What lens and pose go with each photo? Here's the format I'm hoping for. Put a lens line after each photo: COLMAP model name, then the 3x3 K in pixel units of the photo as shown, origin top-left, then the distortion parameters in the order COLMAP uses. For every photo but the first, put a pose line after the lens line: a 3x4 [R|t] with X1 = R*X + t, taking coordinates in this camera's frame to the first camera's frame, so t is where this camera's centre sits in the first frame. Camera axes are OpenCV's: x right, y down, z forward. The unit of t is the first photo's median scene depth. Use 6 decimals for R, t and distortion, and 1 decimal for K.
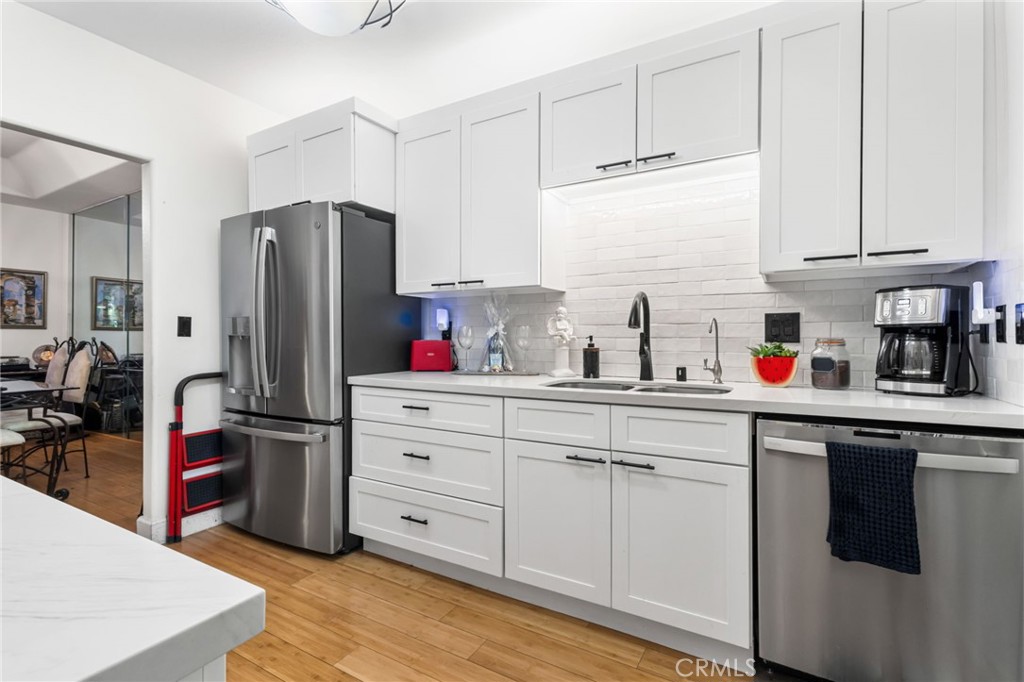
lens RADIAL K [[475.5, 0, 476.2], [0, 475.5, 332.4], [0, 0, 1]] dist [0.005329, 0.000199]
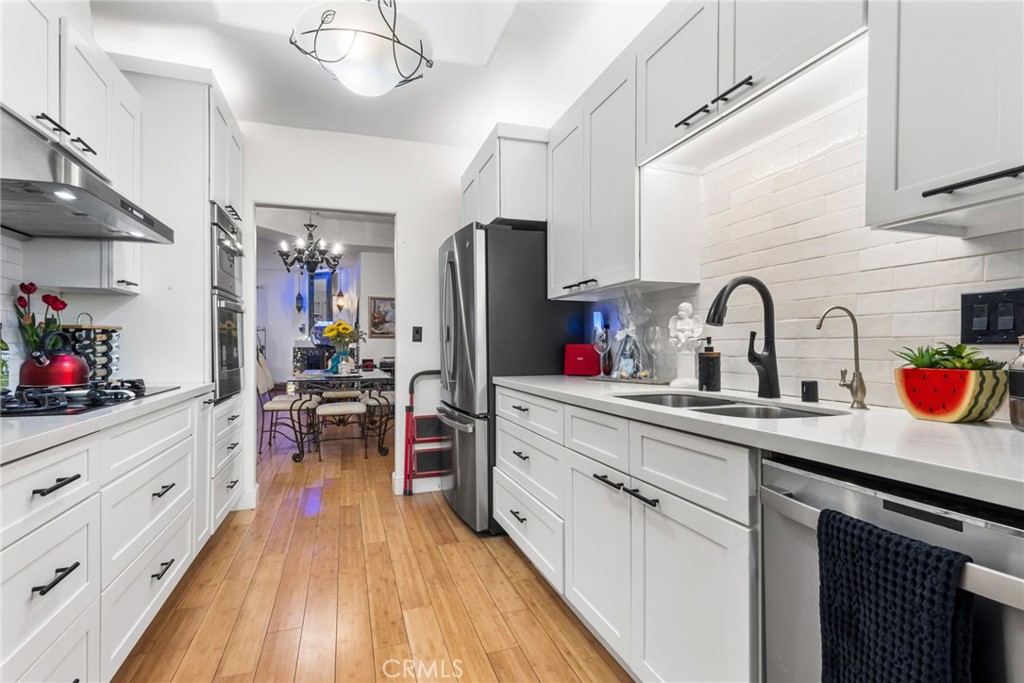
lens RADIAL K [[475.5, 0, 502.1], [0, 475.5, 342.8], [0, 0, 1]] dist [0.005329, 0.000199]
pose [[0.758395, -0.004699, -0.651779, 0.494298], [0.006772, 0.999977, 0.000670, 0.013649], [0.651760, -0.004922, 0.758409, 0.180981]]
